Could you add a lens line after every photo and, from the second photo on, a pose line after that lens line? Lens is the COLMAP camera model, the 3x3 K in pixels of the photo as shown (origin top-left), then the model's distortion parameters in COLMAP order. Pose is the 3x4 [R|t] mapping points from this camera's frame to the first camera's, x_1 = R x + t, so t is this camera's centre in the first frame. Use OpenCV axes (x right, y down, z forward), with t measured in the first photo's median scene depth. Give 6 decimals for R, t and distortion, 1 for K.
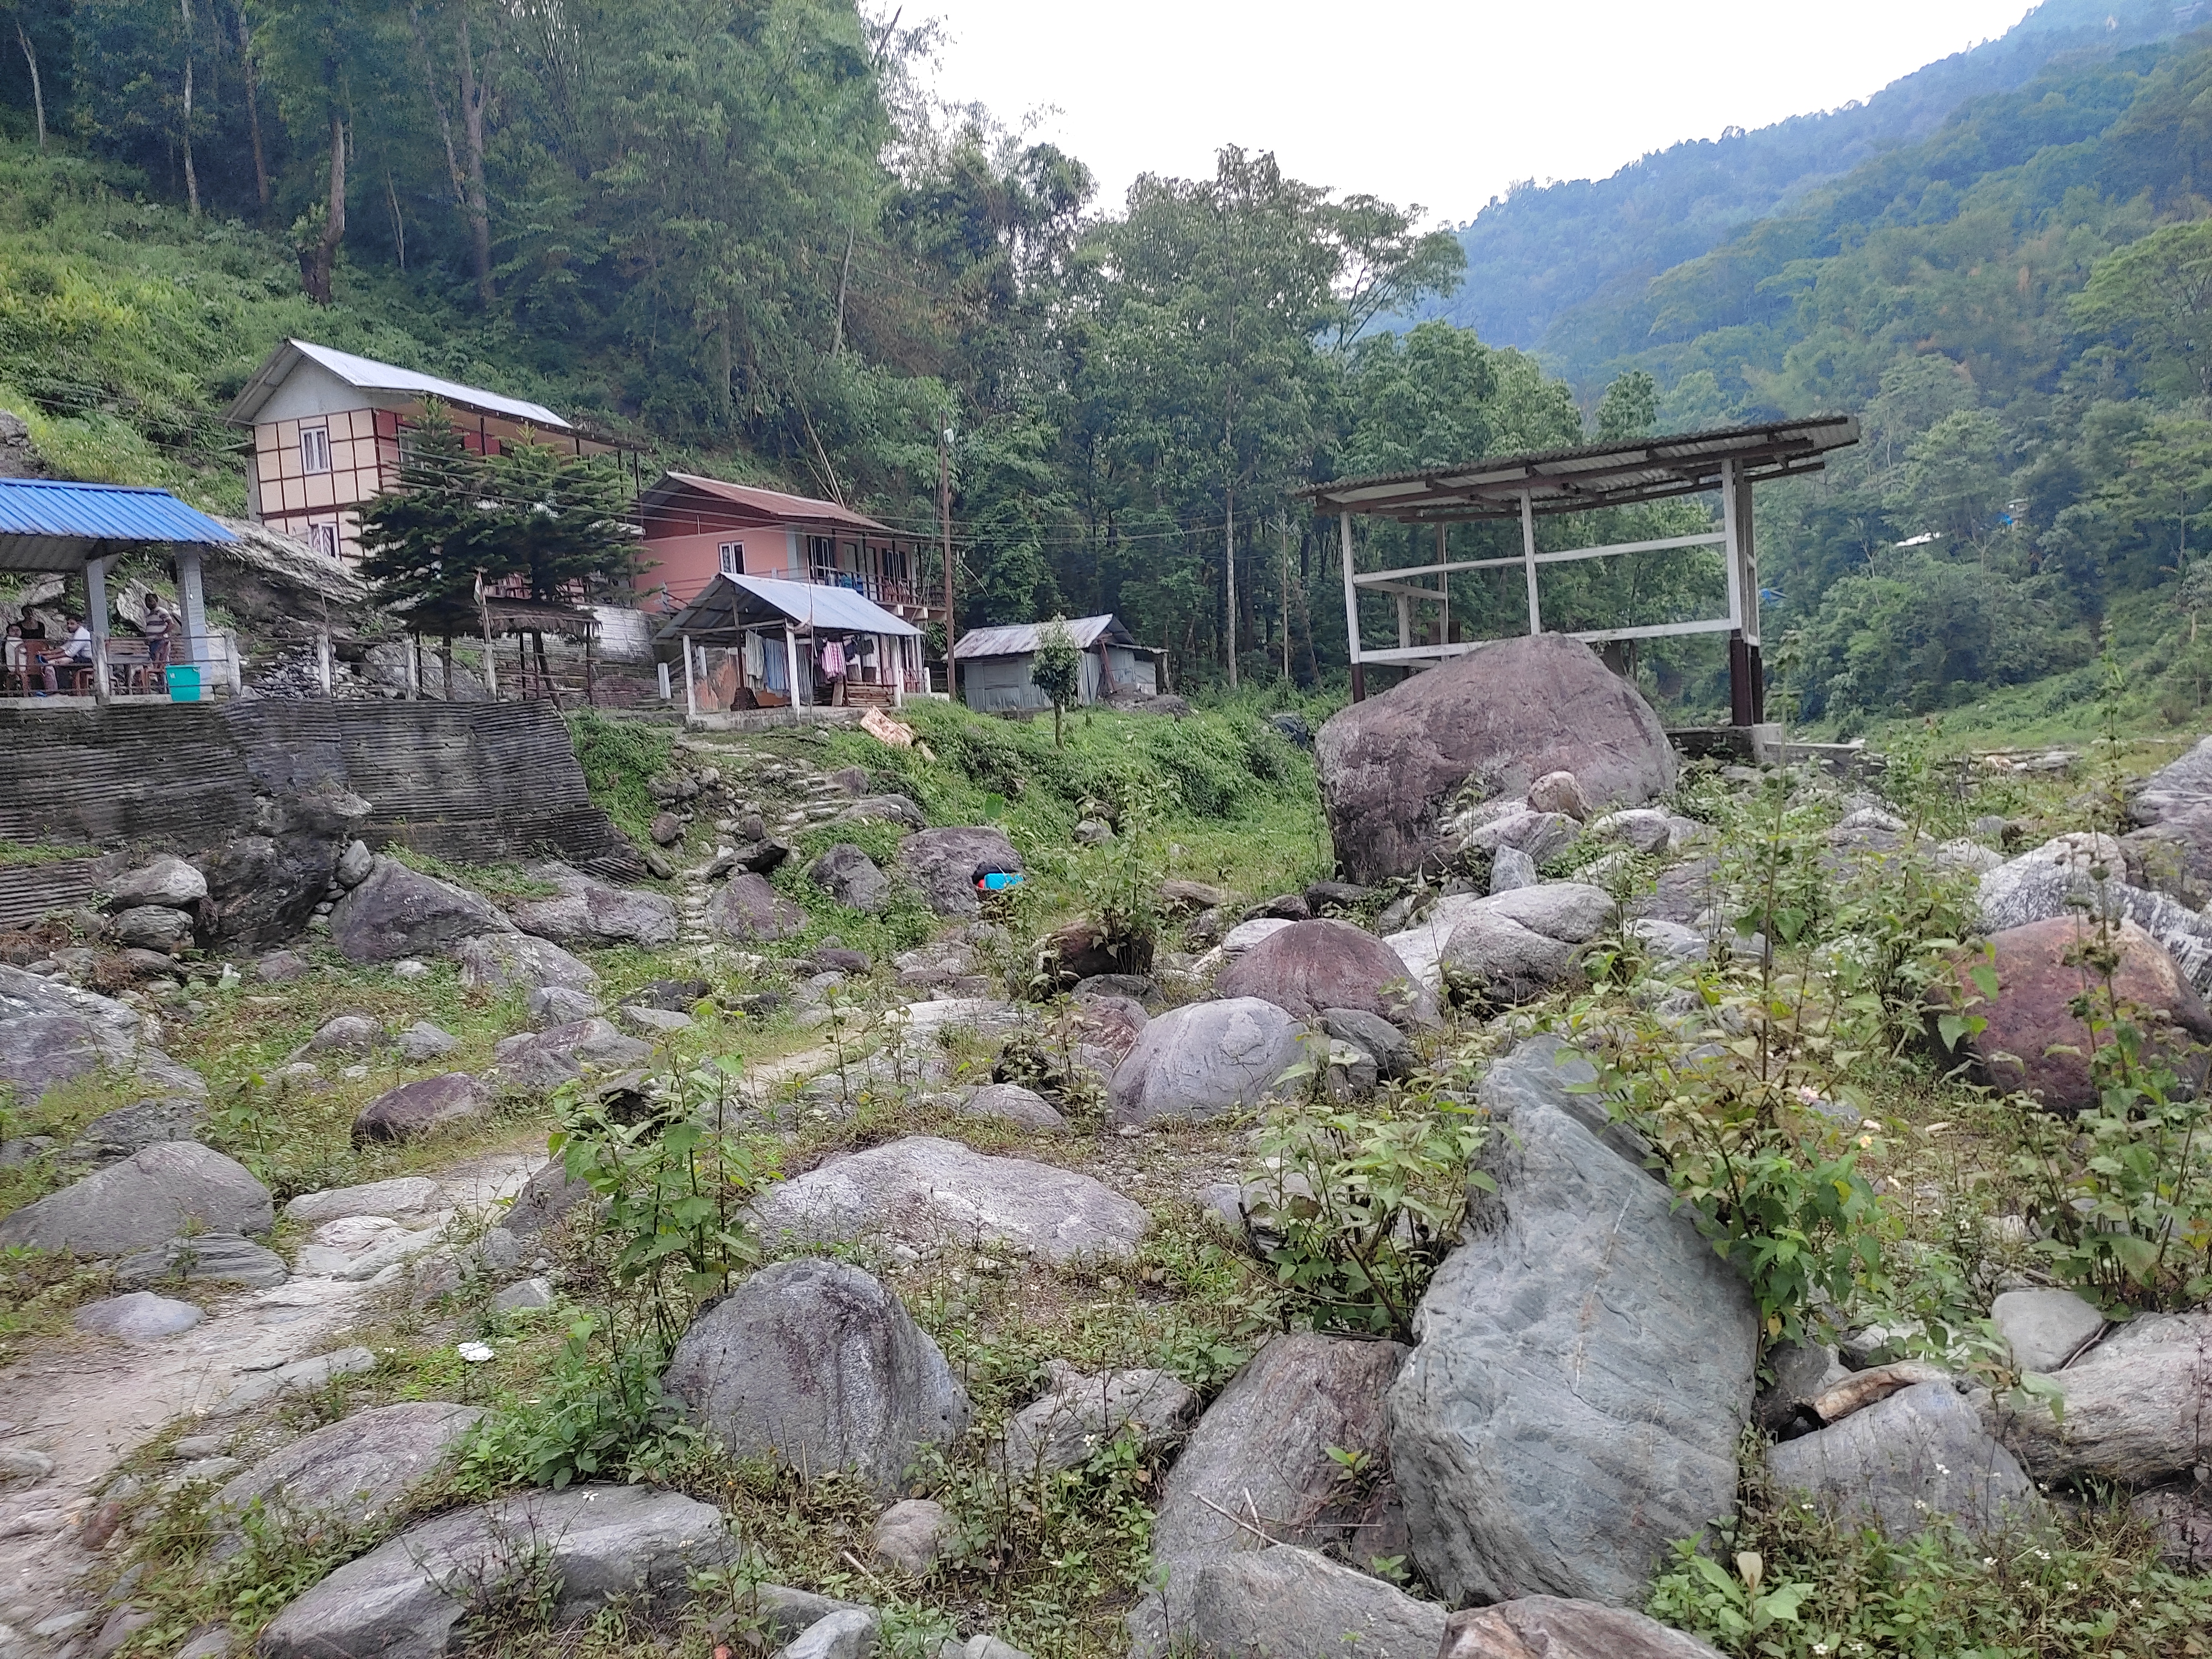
lens RADIAL K [[1661.1, 0, 1106.0], [0, 1661.1, 829.5], [0, 0, 1]] dist [0.004091, -0.004378]
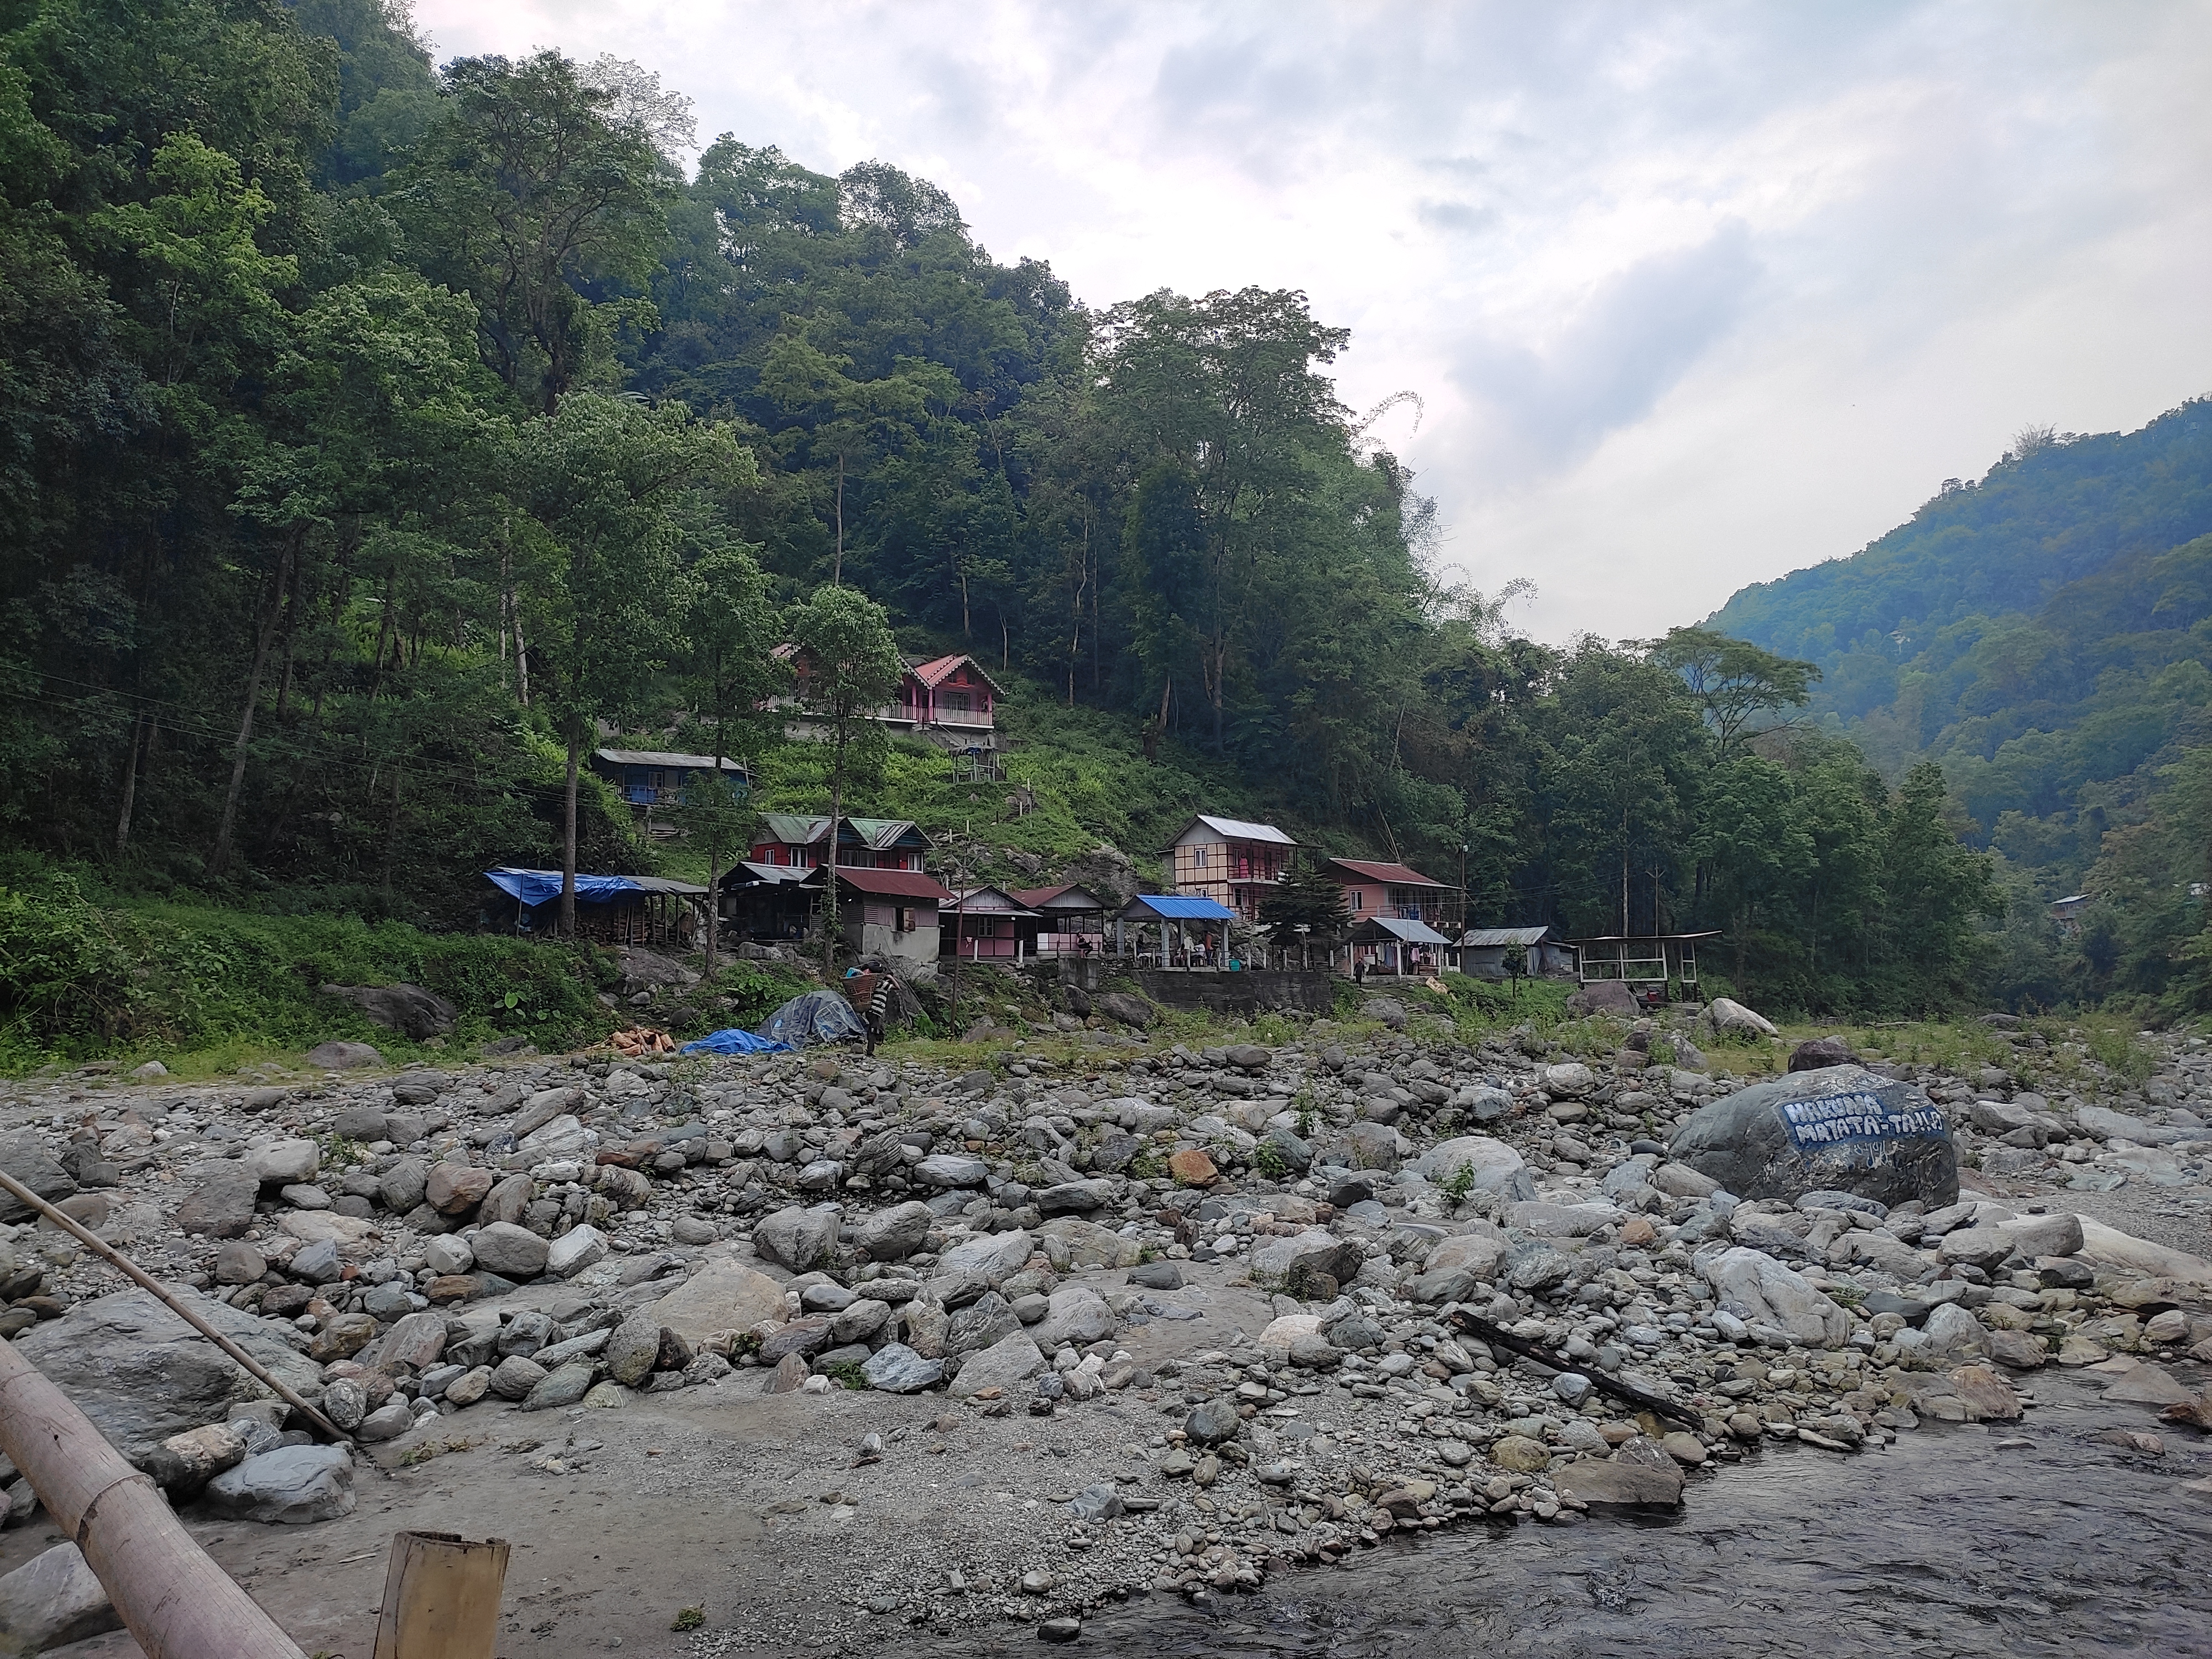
lens RADIAL K [[1661.1, 0, 1106.0], [0, 1661.1, 829.5], [0, 0, 1]] dist [0.004091, -0.004378]
pose [[0.960438, 0.026540, -0.277228, 0.040709], [-0.065813, 0.988884, -0.133333, 0.041462], [0.270607, 0.146303, 0.951508, -0.897070]]
